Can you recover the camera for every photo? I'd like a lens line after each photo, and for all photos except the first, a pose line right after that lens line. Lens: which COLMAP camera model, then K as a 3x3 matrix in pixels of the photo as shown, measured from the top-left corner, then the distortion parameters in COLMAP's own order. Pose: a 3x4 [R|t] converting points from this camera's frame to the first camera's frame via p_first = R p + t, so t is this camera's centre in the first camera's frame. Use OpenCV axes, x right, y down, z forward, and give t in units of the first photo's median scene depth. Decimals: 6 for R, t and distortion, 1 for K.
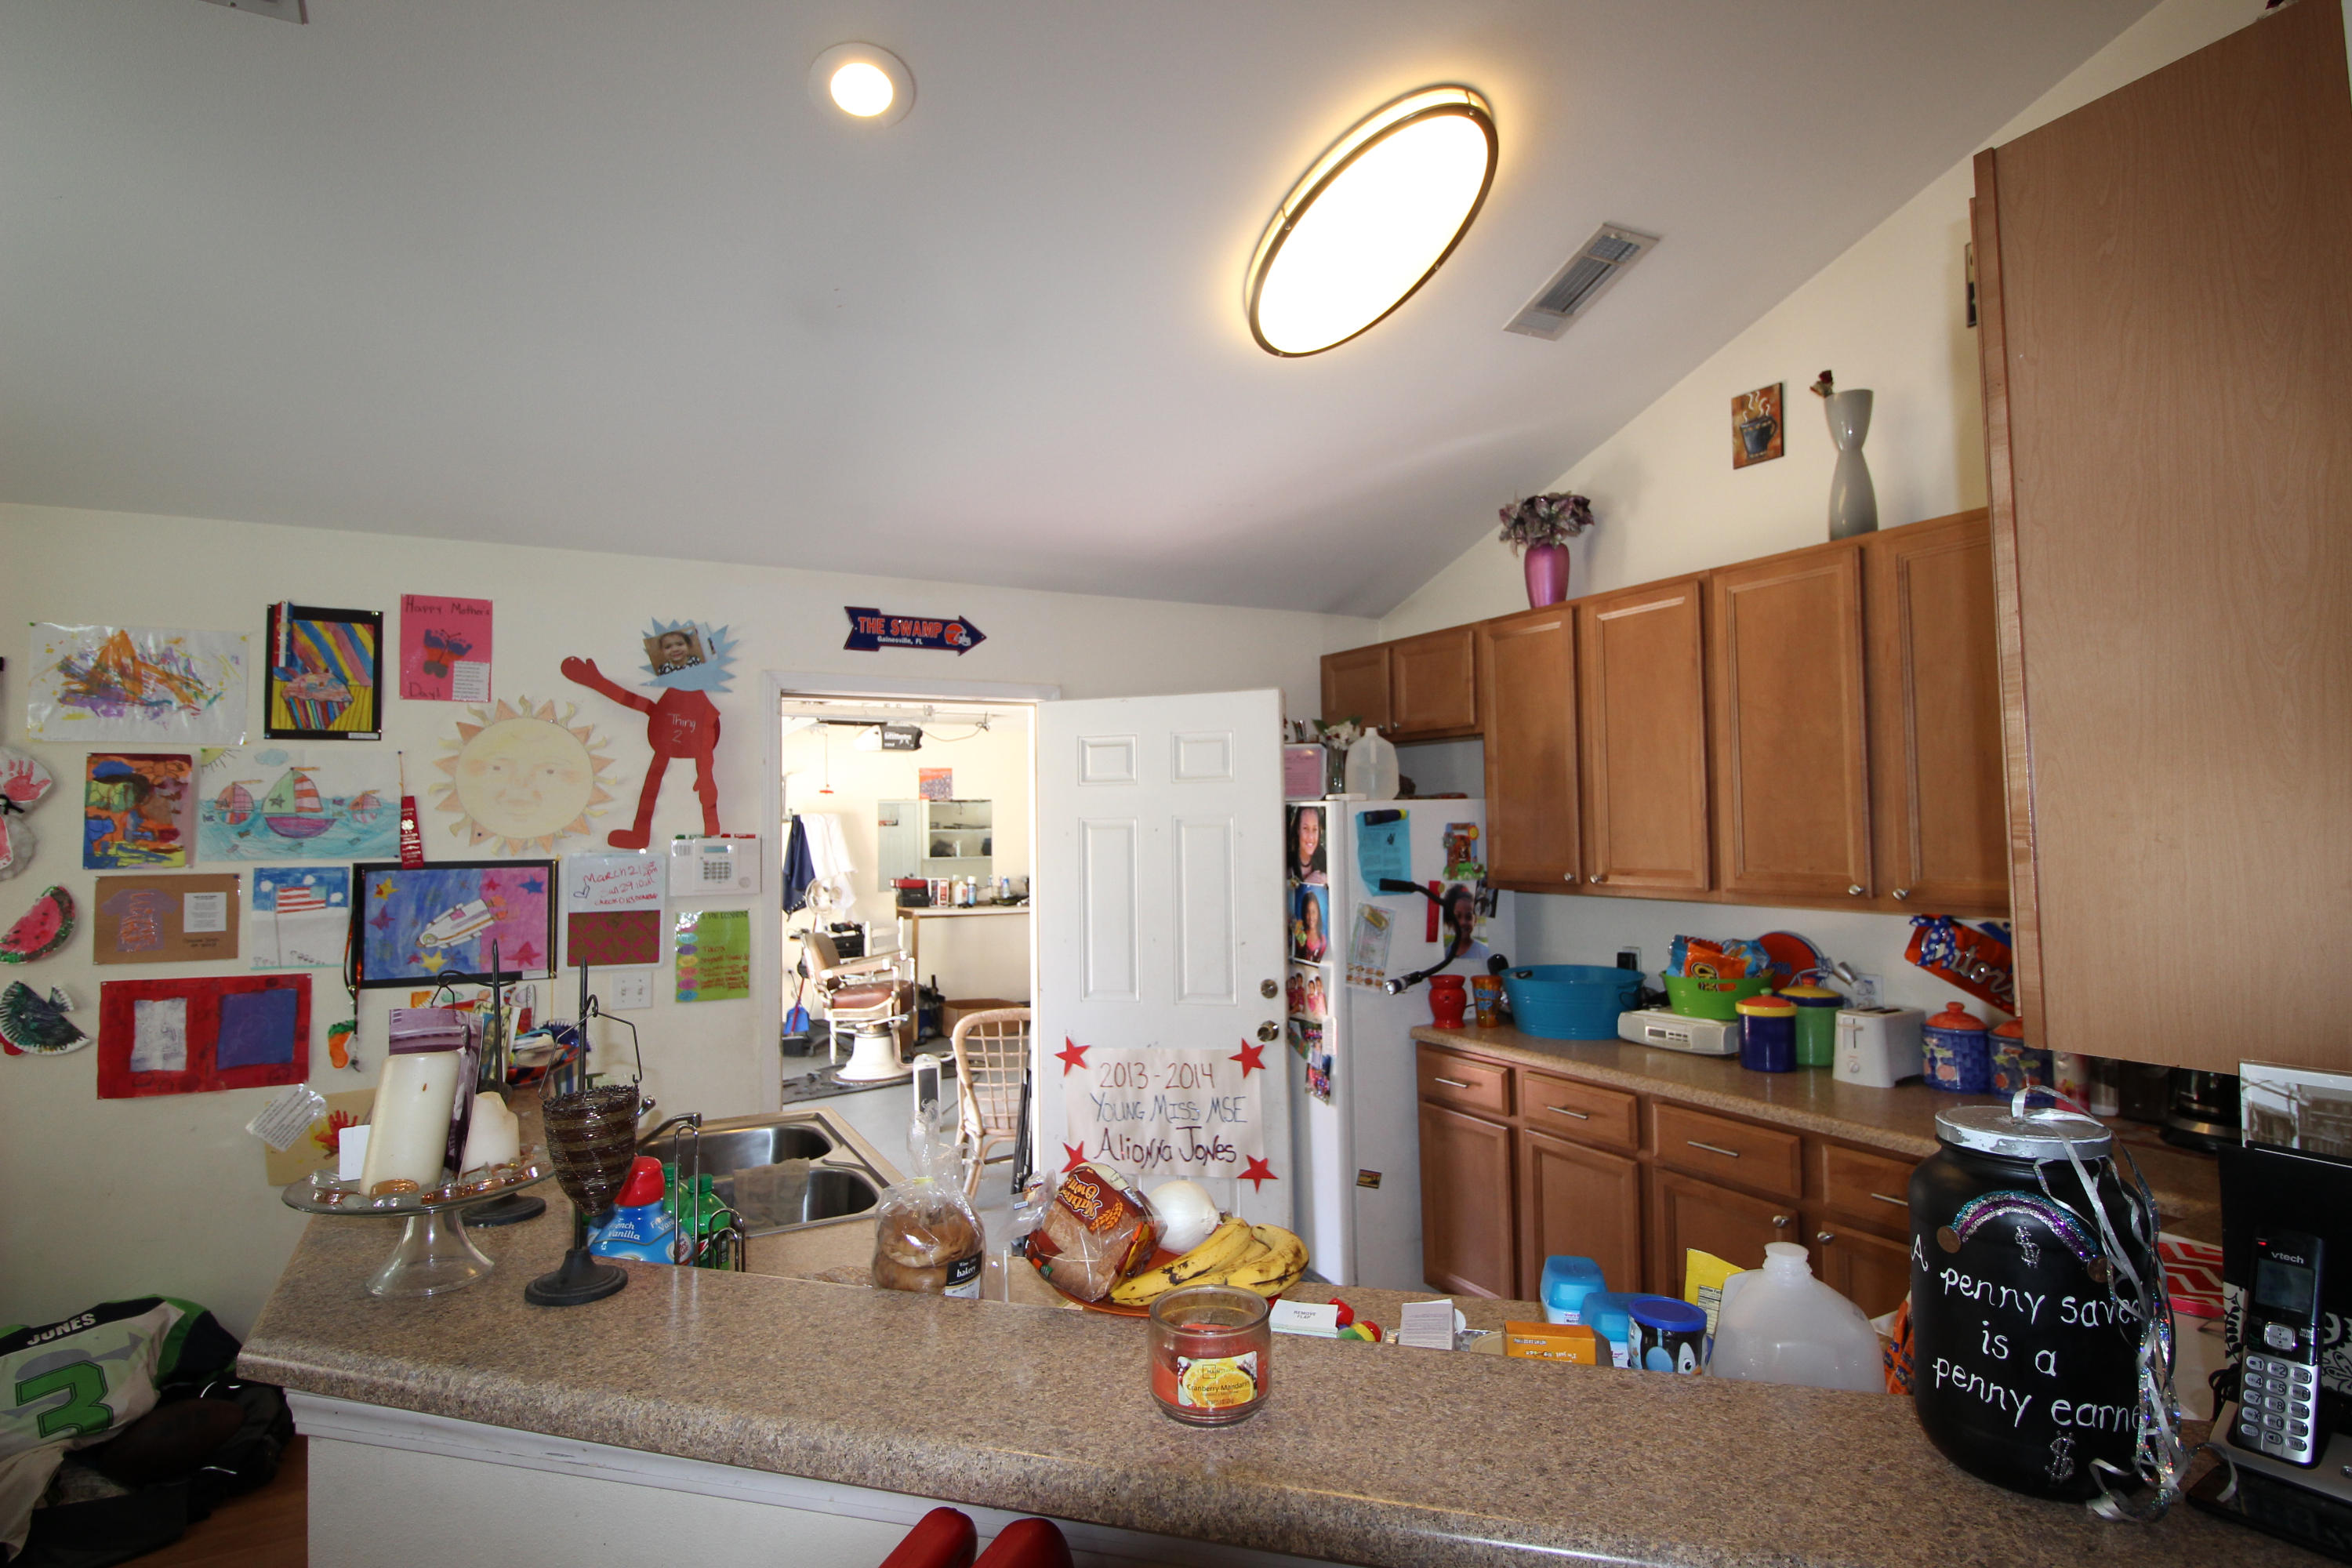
lens RADIAL K [[1176.7, 0, 1176.0], [0, 1176.7, 784.0], [0, 0, 1]] dist [-0.000268, -0.000086]
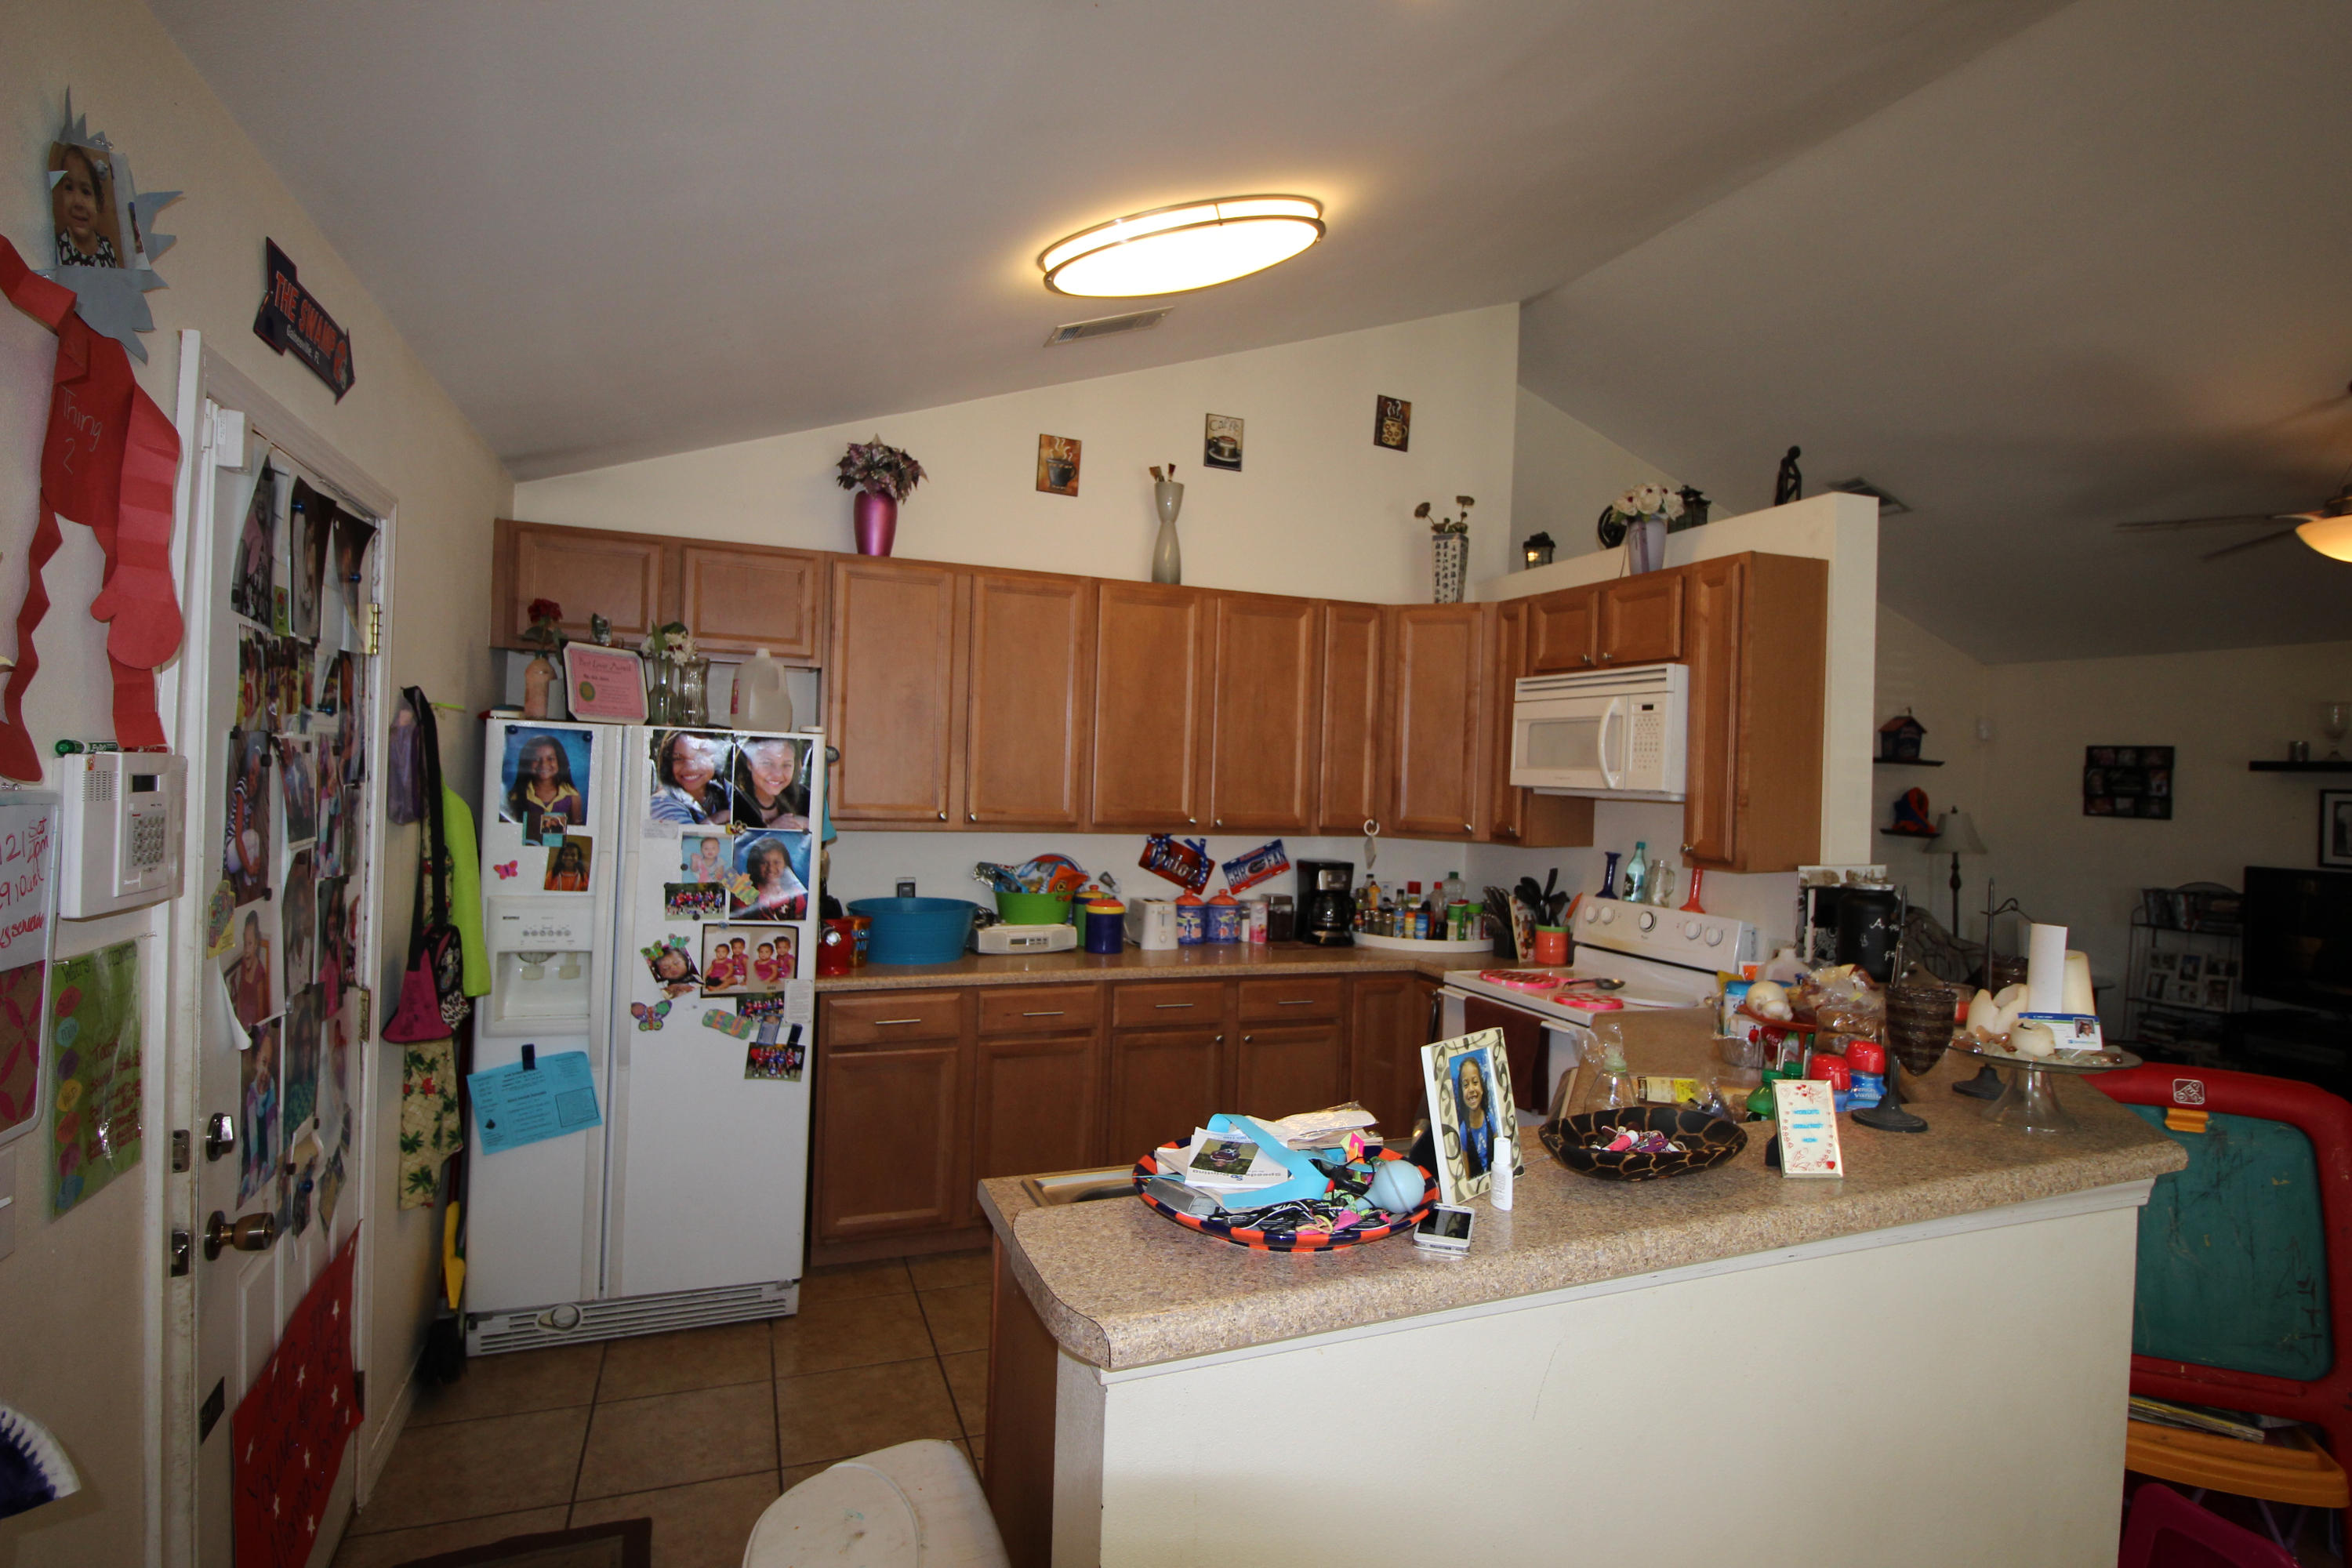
lens RADIAL K [[1176.7, 0, 1176.0], [0, 1176.7, 784.0], [0, 0, 1]] dist [-0.000268, -0.000086]
pose [[0.137321, 0.008331, 0.990492, -0.763922], [-0.064513, 0.997917, 0.000550, 0.036855], [-0.988424, -0.063975, 0.137572, 0.668164]]
